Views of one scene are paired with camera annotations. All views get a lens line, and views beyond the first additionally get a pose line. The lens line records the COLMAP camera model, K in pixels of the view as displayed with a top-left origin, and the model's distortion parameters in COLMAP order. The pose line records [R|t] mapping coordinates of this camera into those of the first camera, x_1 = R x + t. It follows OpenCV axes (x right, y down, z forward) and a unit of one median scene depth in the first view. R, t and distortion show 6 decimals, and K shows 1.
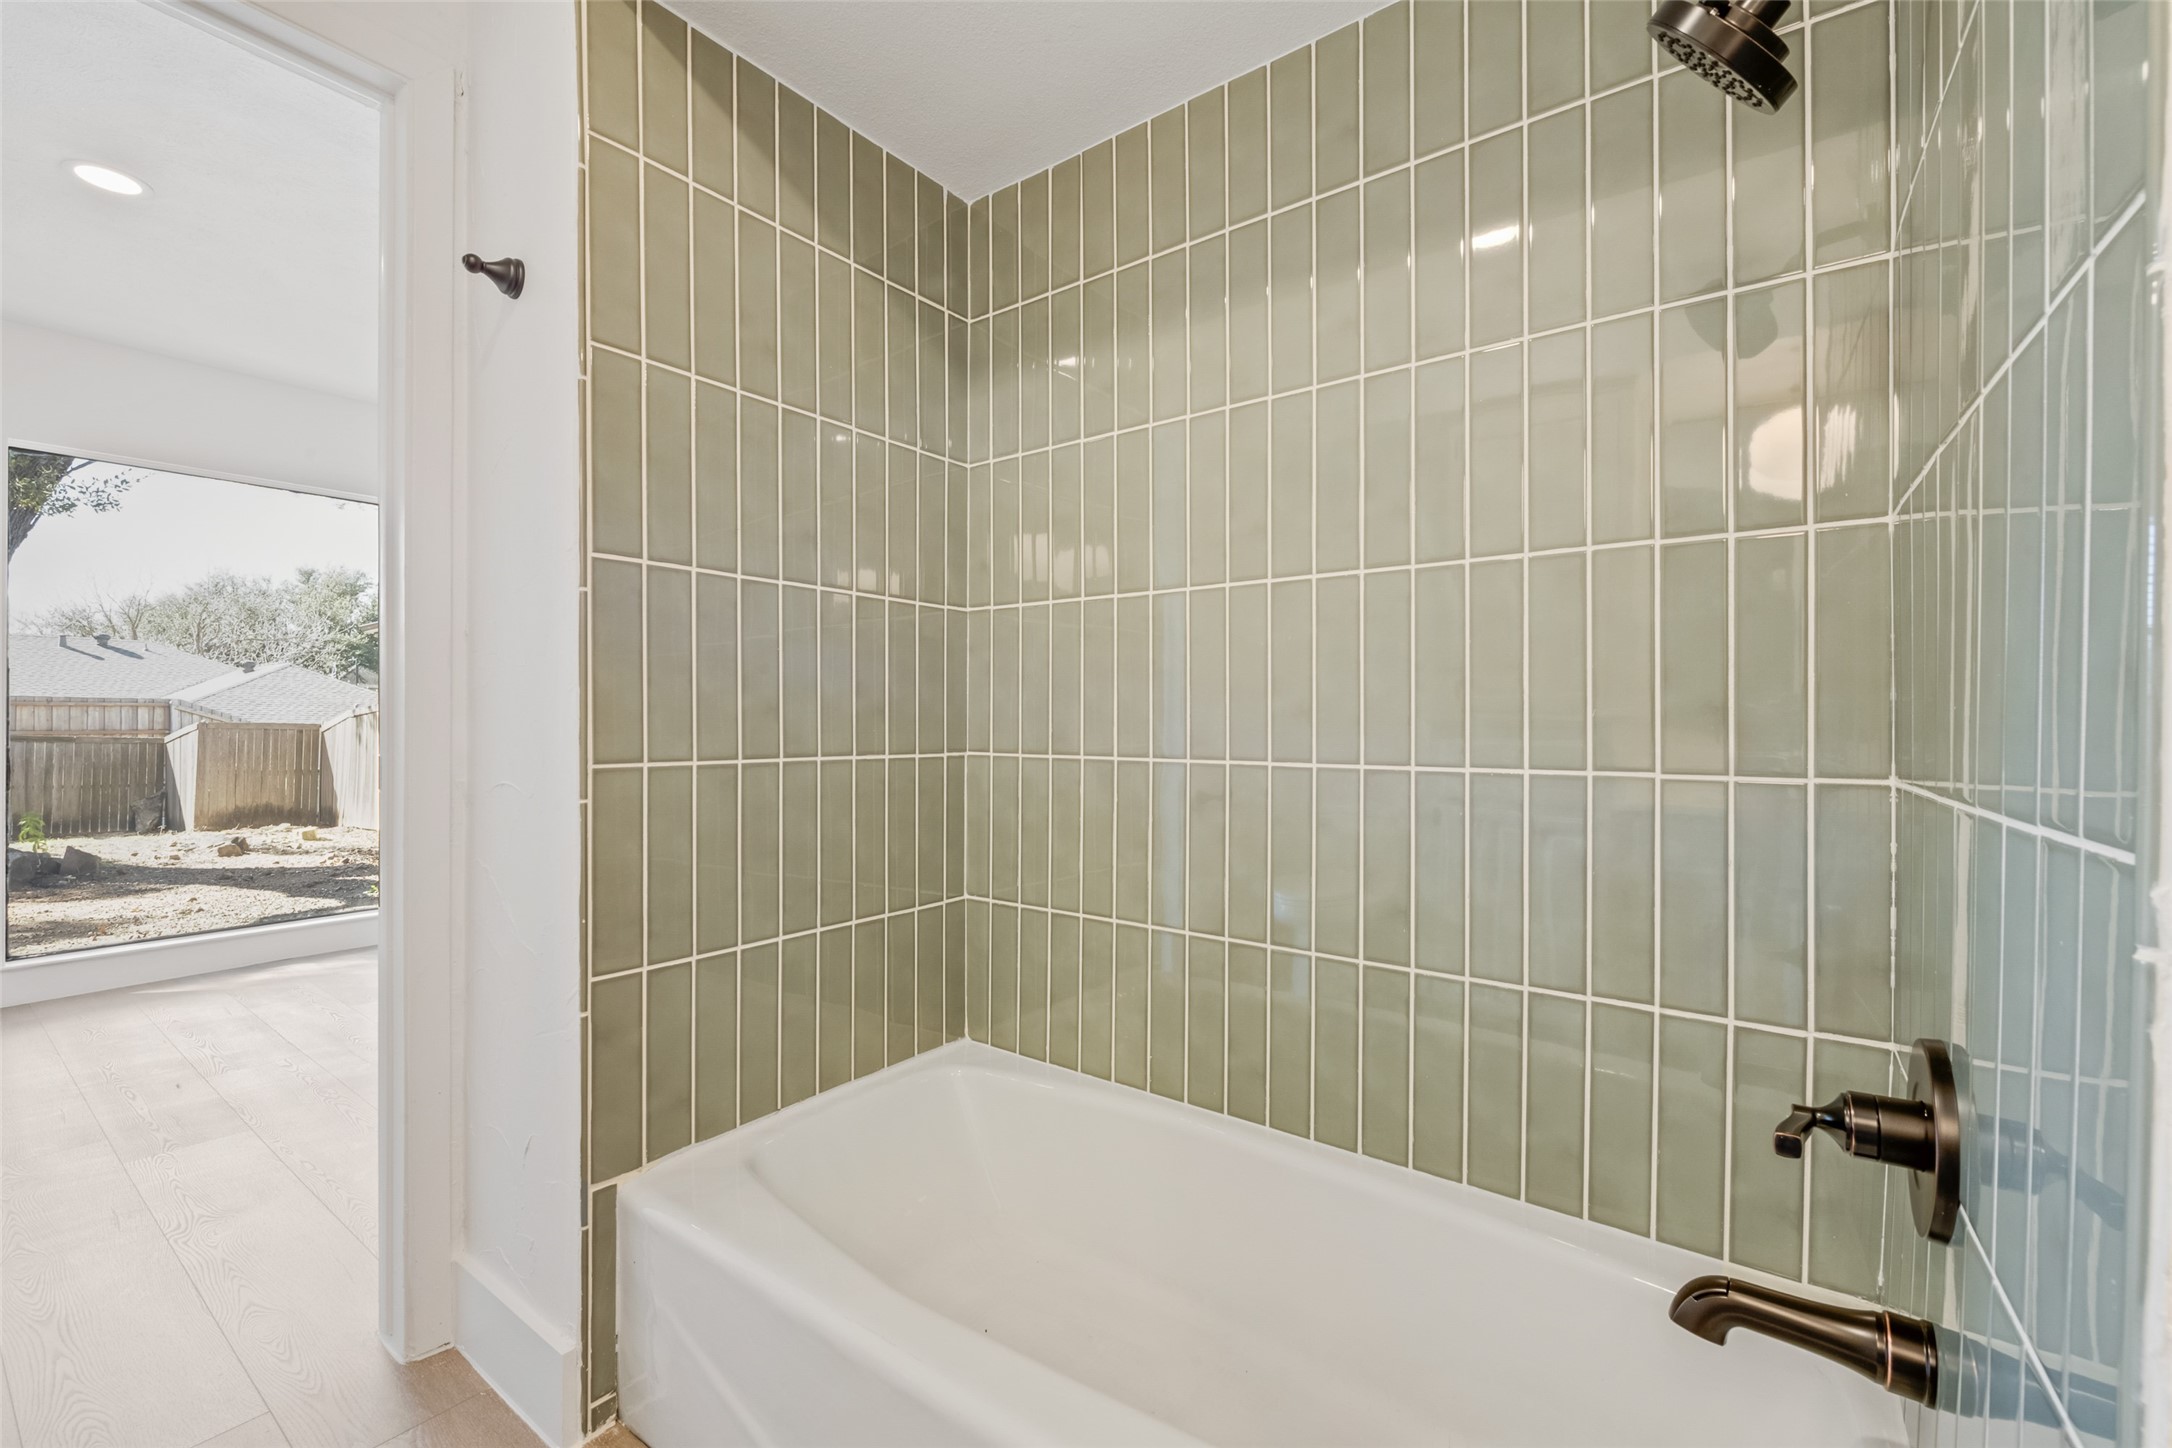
lens RADIAL K [[872.2, 0, 1087.4], [0, 872.2, 726.1], [0, 0, 1]] dist [-0.000061, -0.000423]
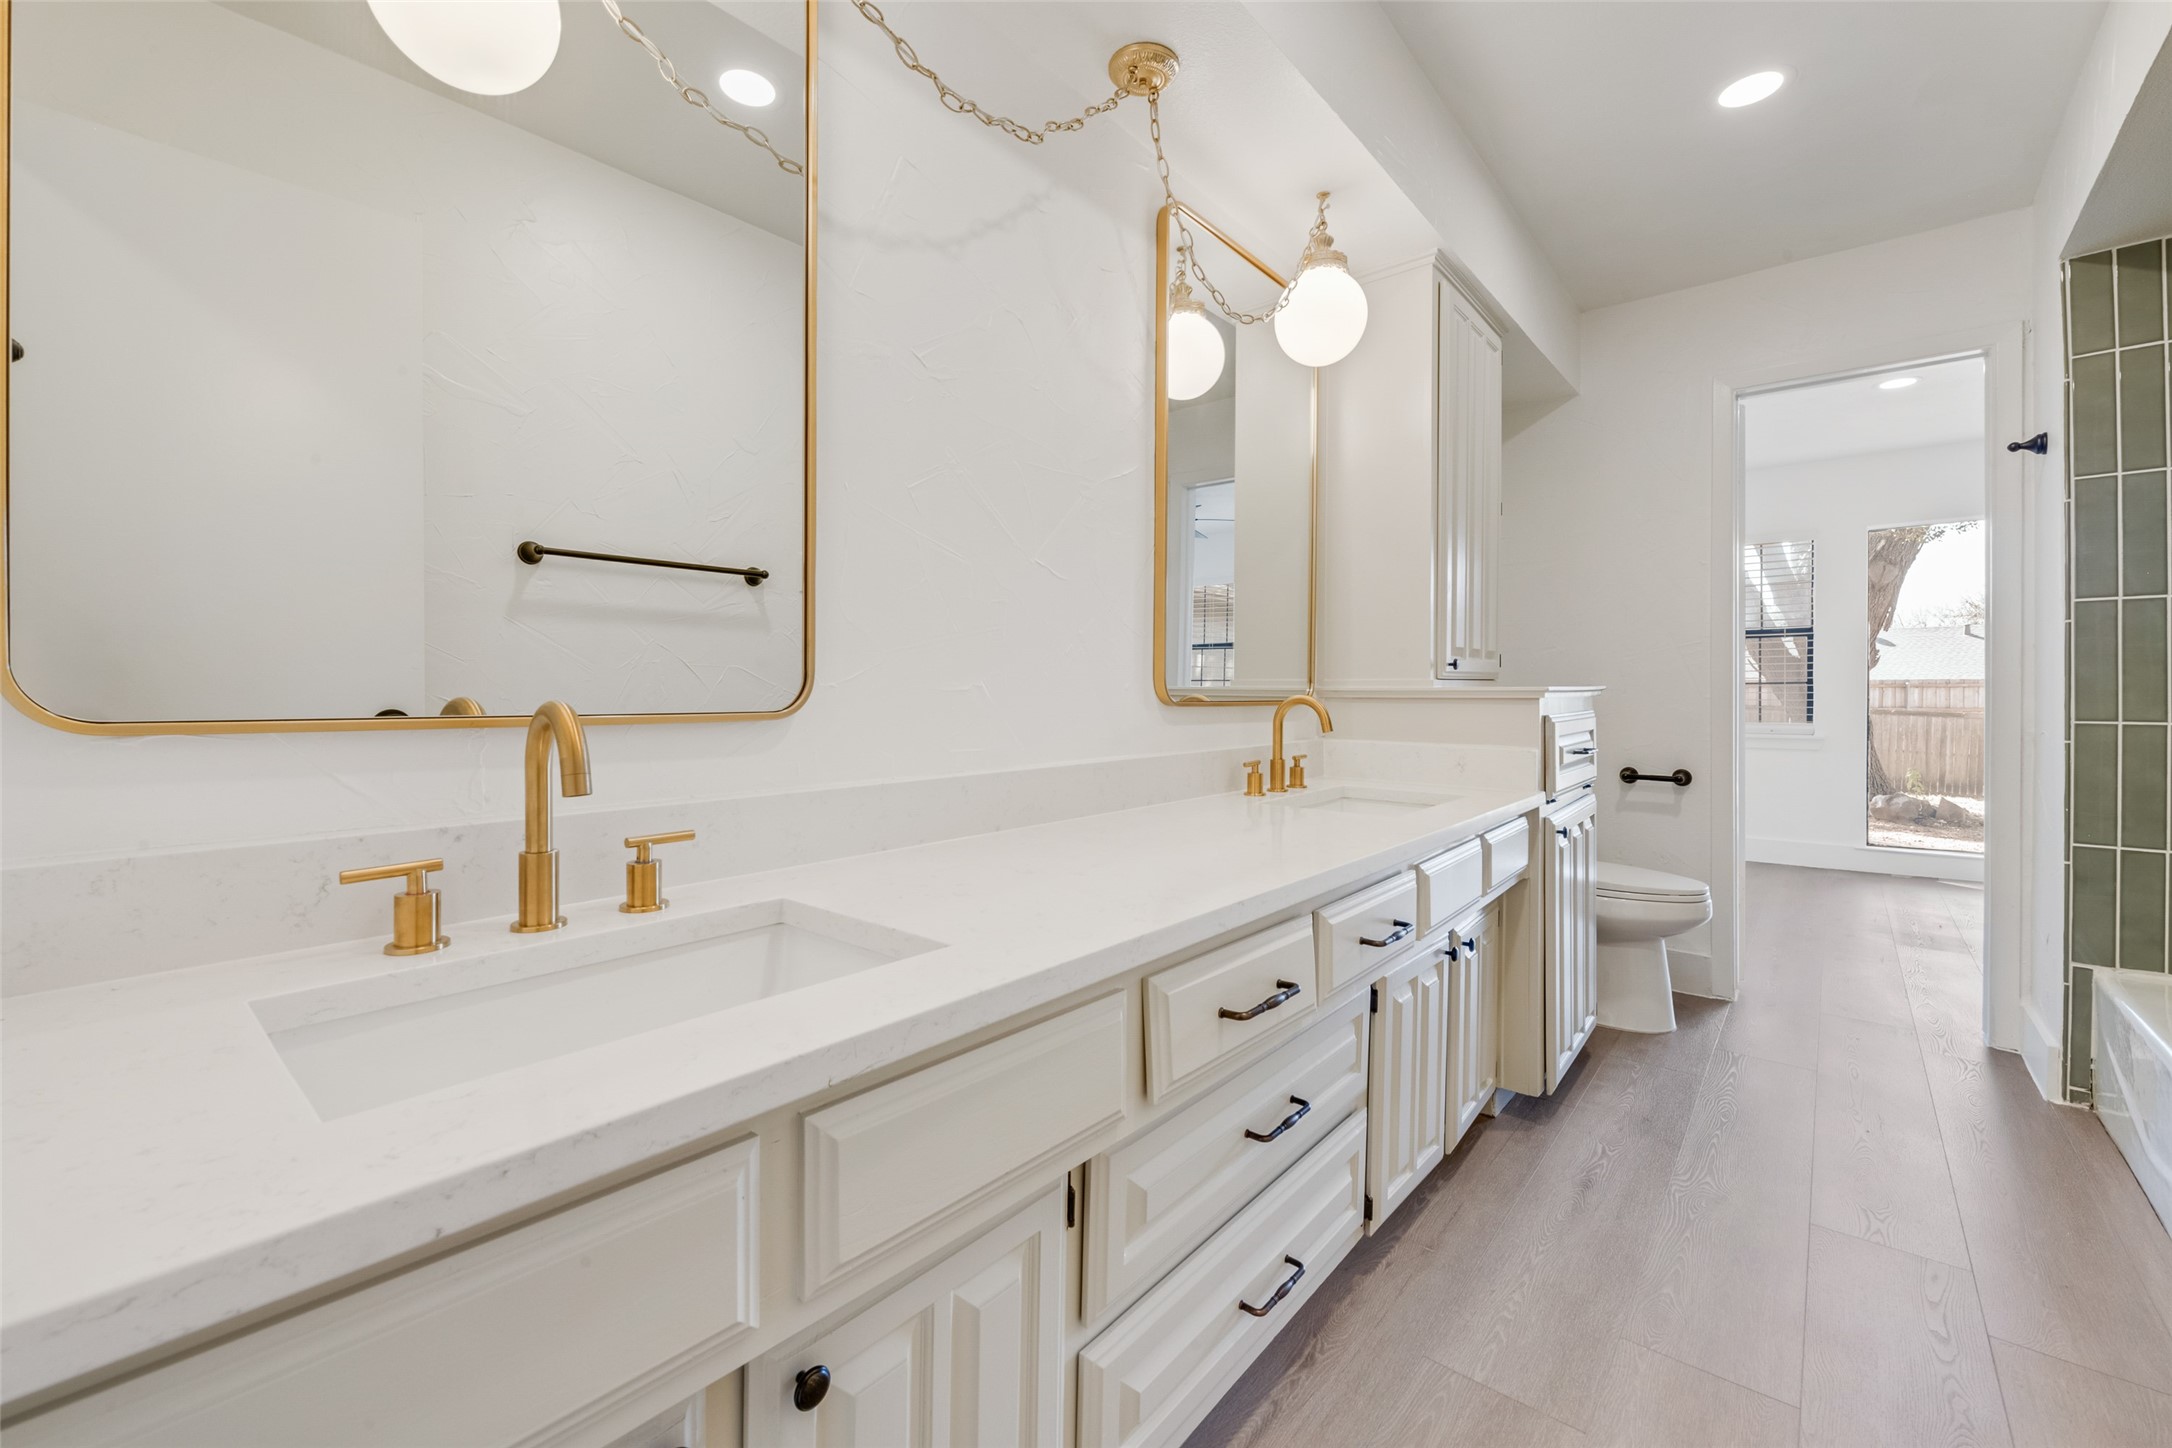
lens RADIAL K [[872.2, 0, 1071.8], [0, 872.2, 710.2], [0, 0, 1]] dist [-0.000061, -0.000423]
pose [[-0.102974, 0.003569, -0.994678, 0.433911], [0.002677, 0.999991, 0.003311, 0.003627], [0.994680, -0.002321, -0.102982, -0.256647]]
